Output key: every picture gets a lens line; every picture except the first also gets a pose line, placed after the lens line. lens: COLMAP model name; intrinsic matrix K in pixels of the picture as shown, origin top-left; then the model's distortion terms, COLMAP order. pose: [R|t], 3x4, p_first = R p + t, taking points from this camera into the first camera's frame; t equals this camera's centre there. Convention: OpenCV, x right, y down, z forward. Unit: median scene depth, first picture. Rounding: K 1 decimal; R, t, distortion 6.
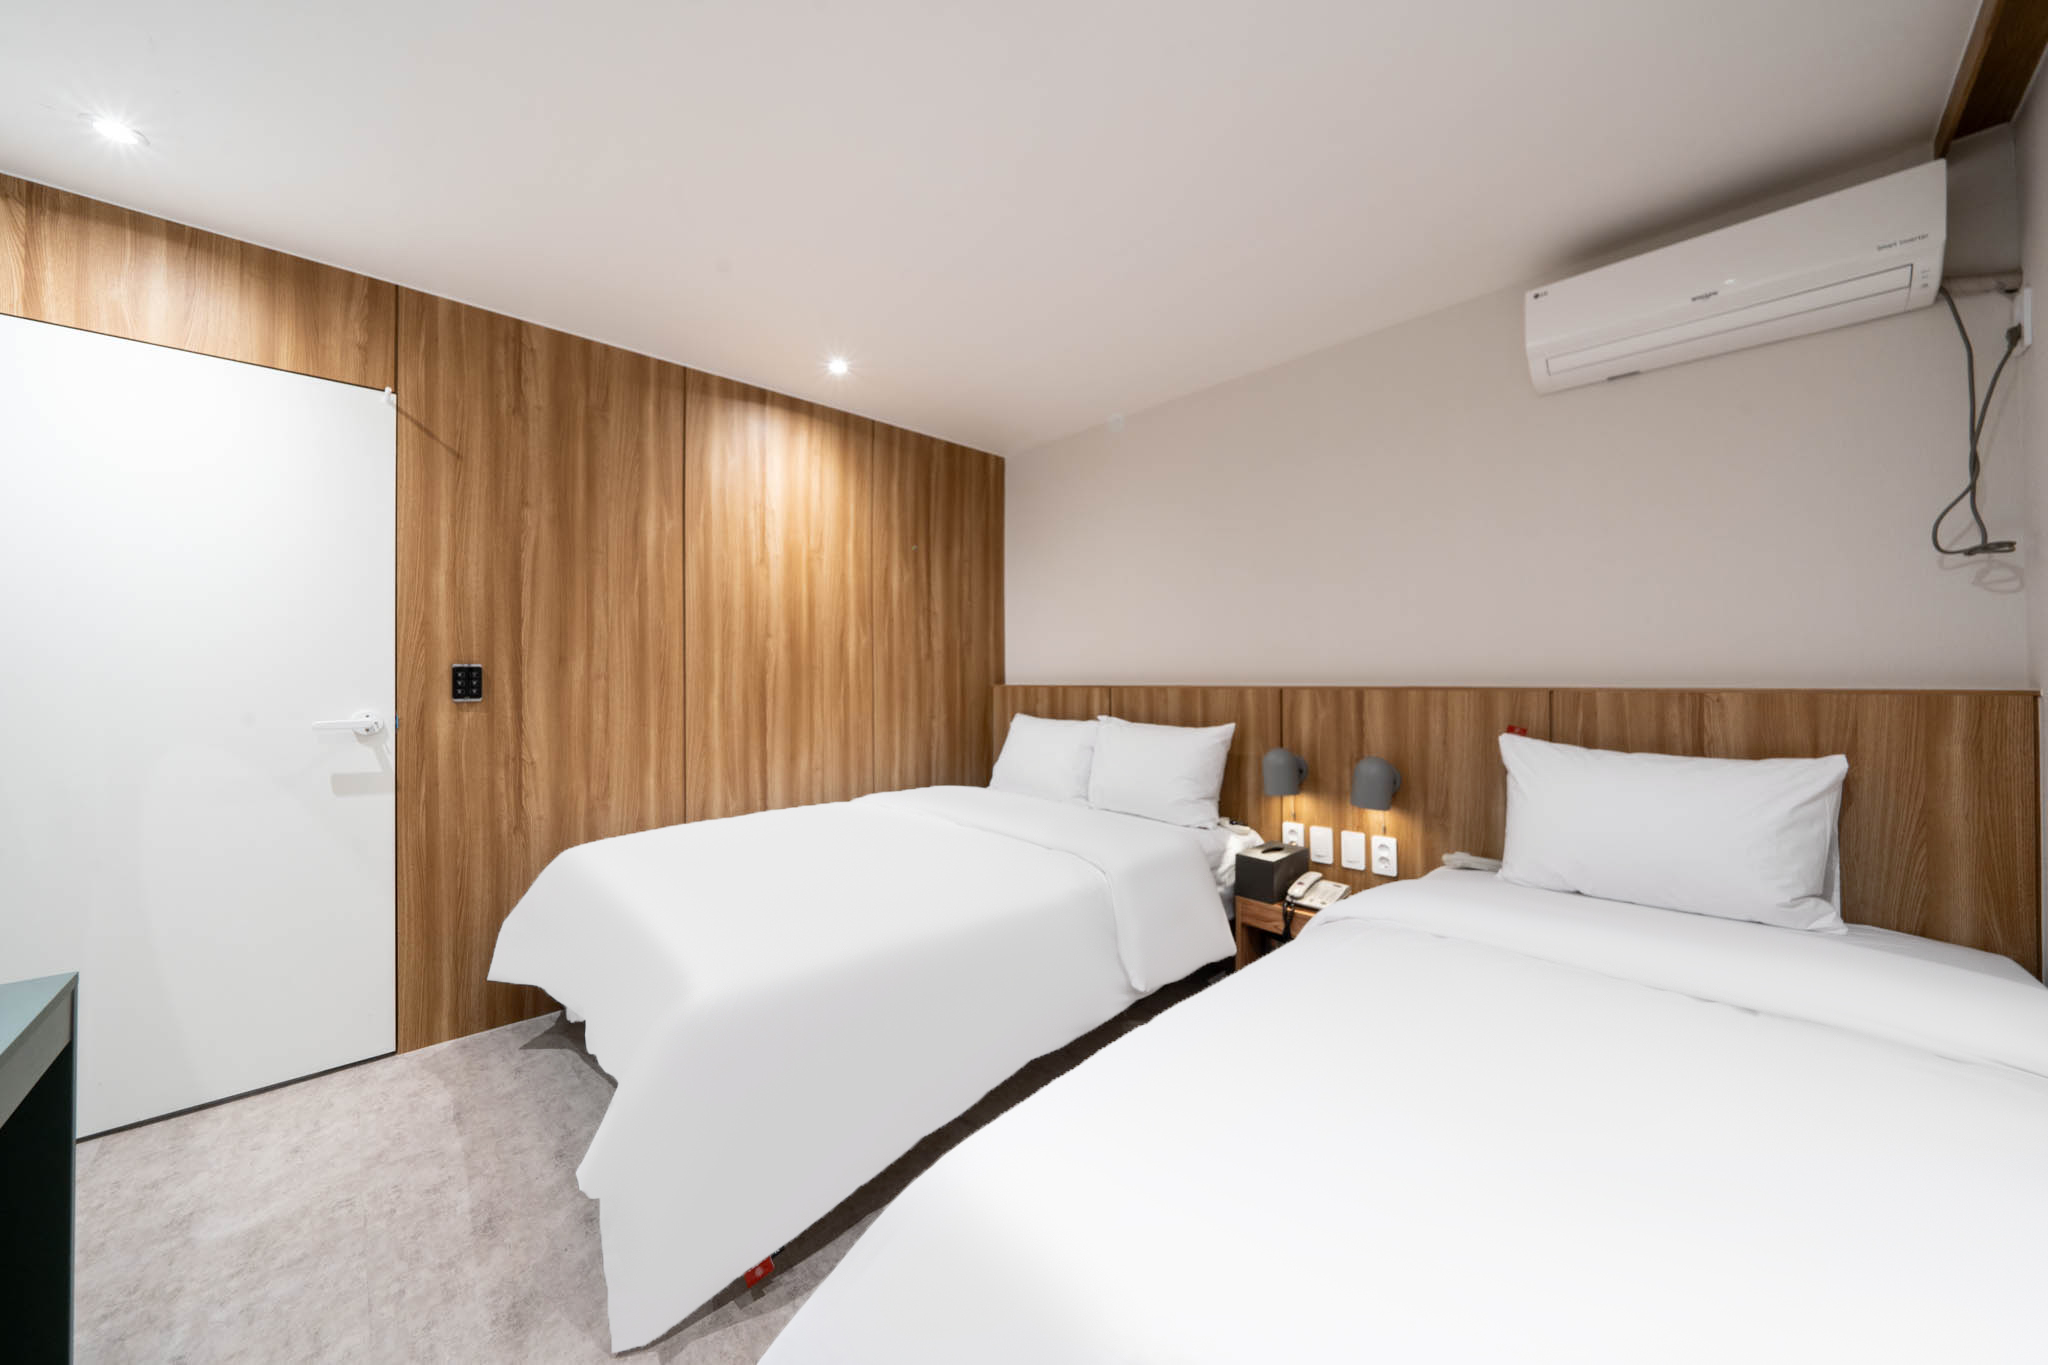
lens RADIAL K [[708.7, 0, 1024.0], [0, 708.7, 682.5], [0, 0, 1]] dist [-0.010082, 0.000046]
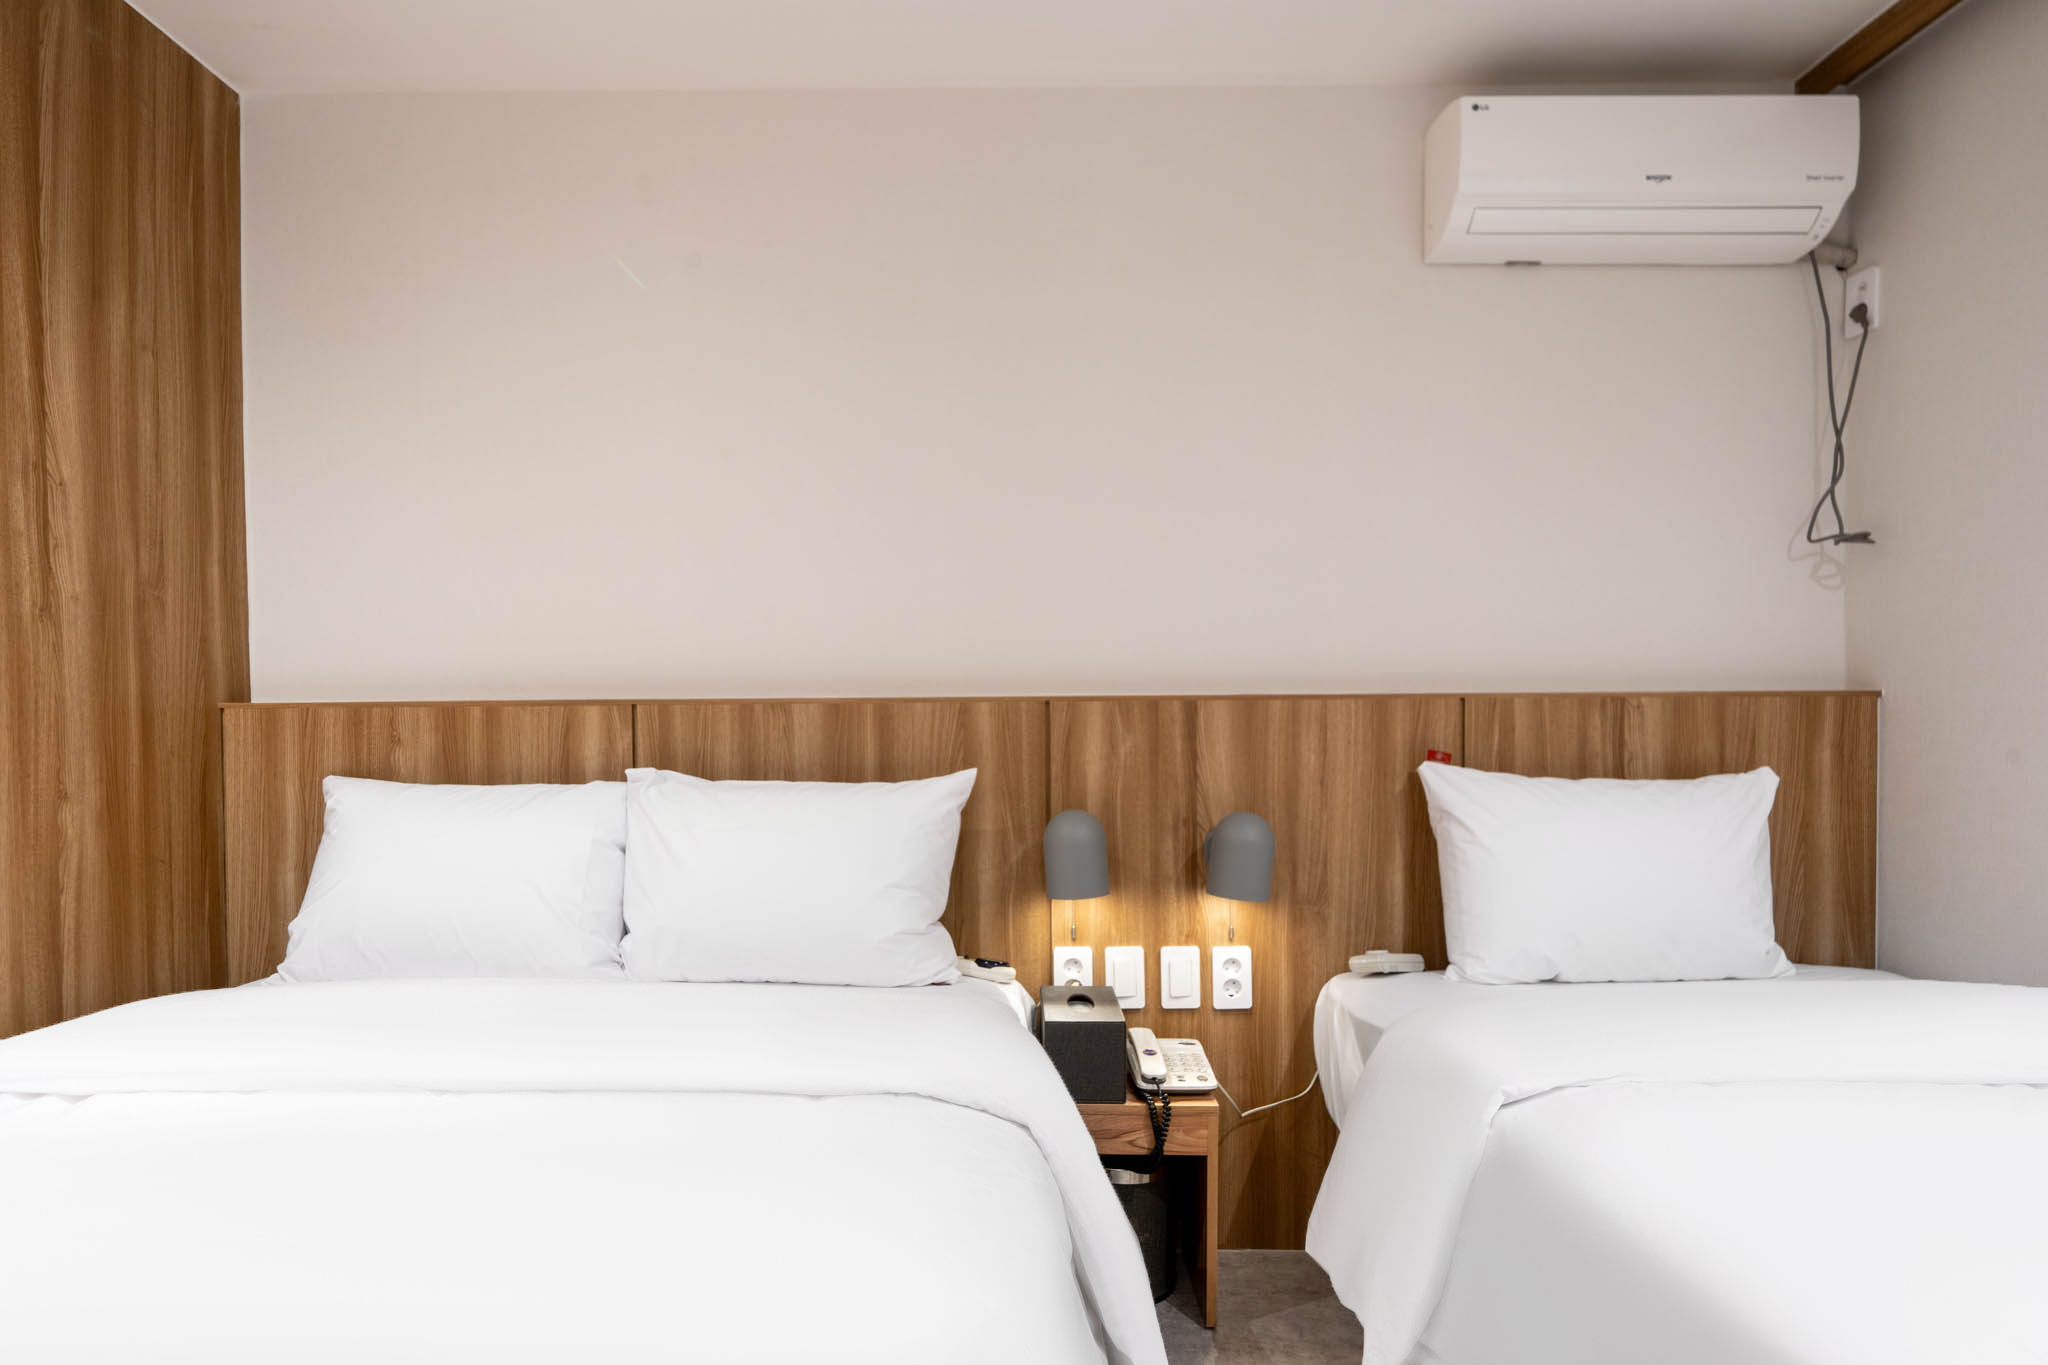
lens RADIAL K [[1155.2, 0, 1021.3], [0, 1155.2, 745.7], [0, 0, 1]] dist [0.001453, 0.000355]
pose [[0.688661, -0.021104, 0.724777, -0.306678], [0.008525, 0.999743, 0.021010, 0.026040], [-0.725034, -0.008290, 0.688663, 0.440724]]
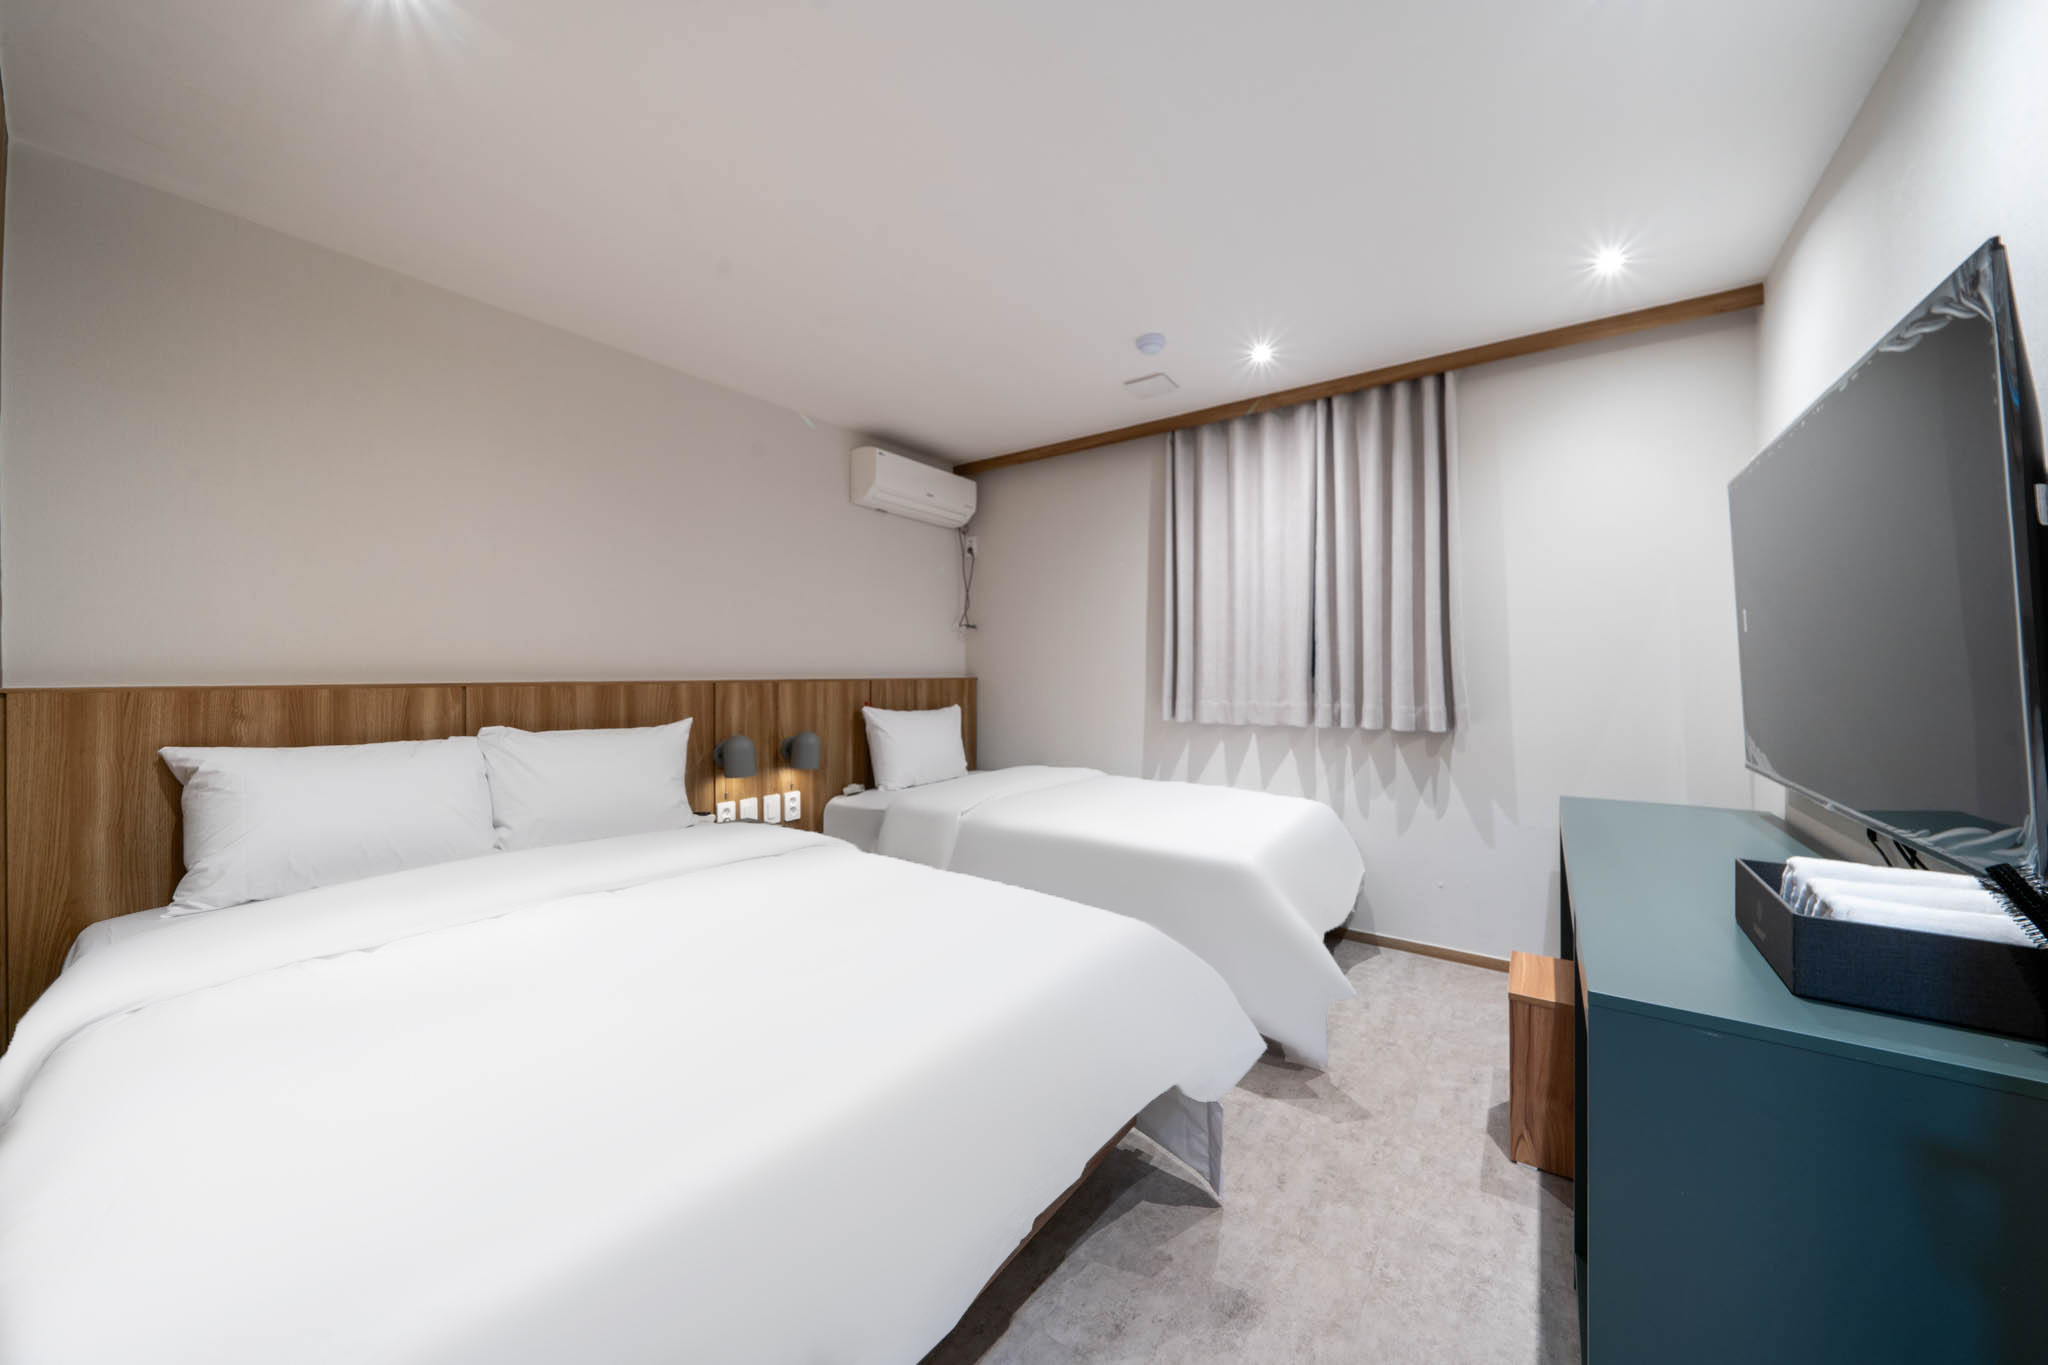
lens RADIAL K [[708.7, 0, 1024.0], [0, 708.7, 682.5], [0, 0, 1]] dist [-0.010082, 0.000046]
pose [[-0.178012, -0.010702, 0.983970, -0.853840], [0.006793, 0.999904, 0.012105, -0.001821], [-0.984005, 0.008839, -0.177922, 0.775948]]
